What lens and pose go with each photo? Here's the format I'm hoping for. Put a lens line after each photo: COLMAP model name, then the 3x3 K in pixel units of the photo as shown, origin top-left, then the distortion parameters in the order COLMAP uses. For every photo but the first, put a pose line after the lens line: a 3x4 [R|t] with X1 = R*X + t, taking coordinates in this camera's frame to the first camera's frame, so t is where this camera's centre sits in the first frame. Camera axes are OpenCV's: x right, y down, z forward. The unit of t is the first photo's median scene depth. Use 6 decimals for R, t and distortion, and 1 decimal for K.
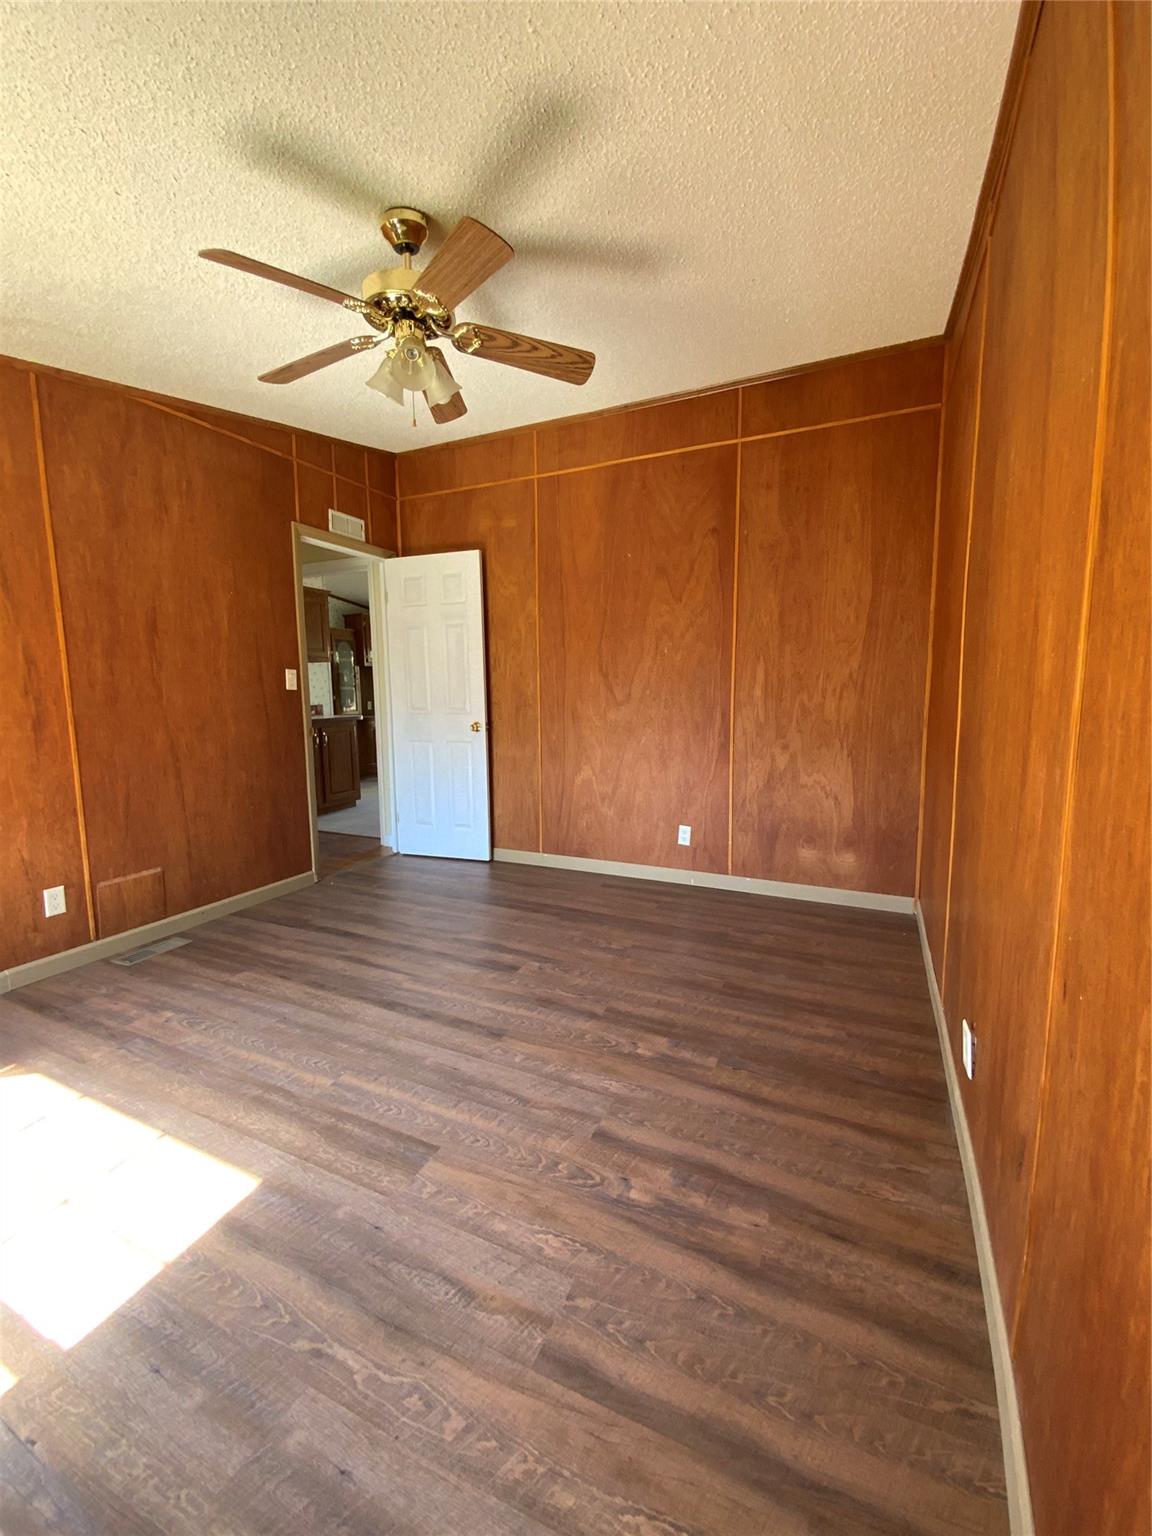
lens RADIAL K [[621.8, 0, 574.3], [0, 621.8, 764.9], [0, 0, 1]] dist [-0.028158, -0.001251]
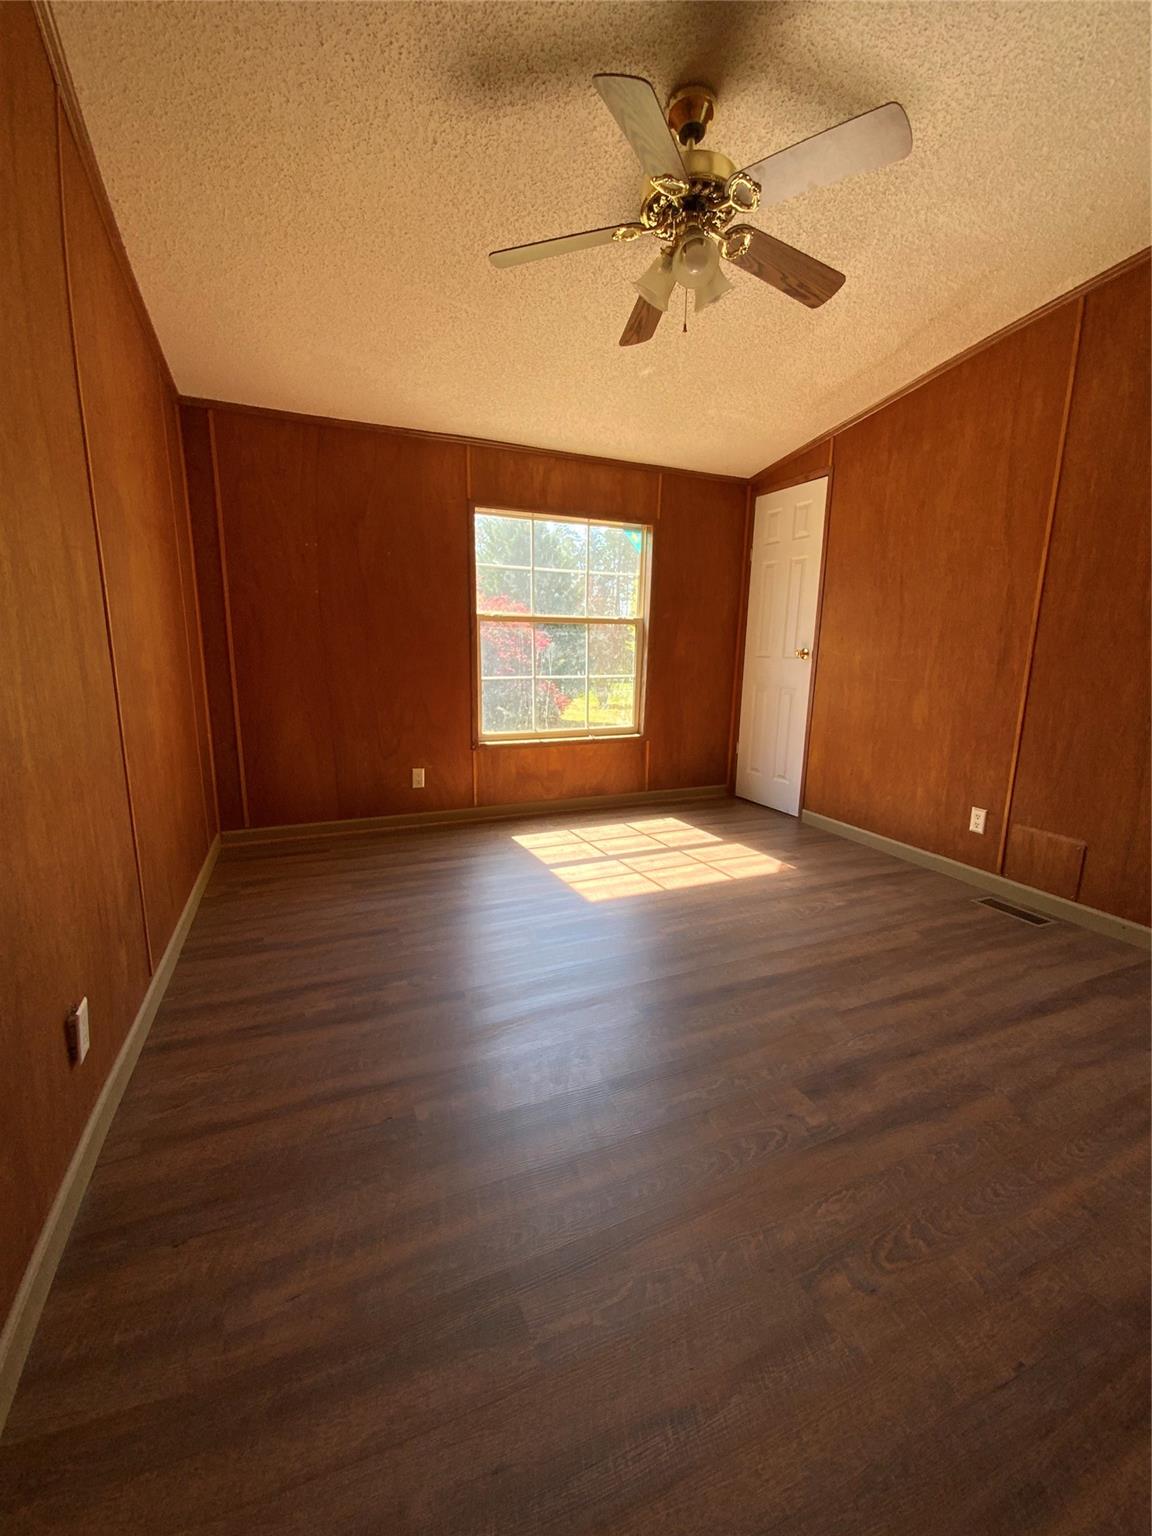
lens RADIAL K [[621.8, 0, 577.1], [0, 621.8, 764.7], [0, 0, 1]] dist [-0.028158, -0.001251]
pose [[-0.662671, 0.145166, -0.734706, 0.459331], [-0.099971, 0.955108, 0.278882, -0.116608], [0.742208, 0.258256, -0.618410, 1.176526]]
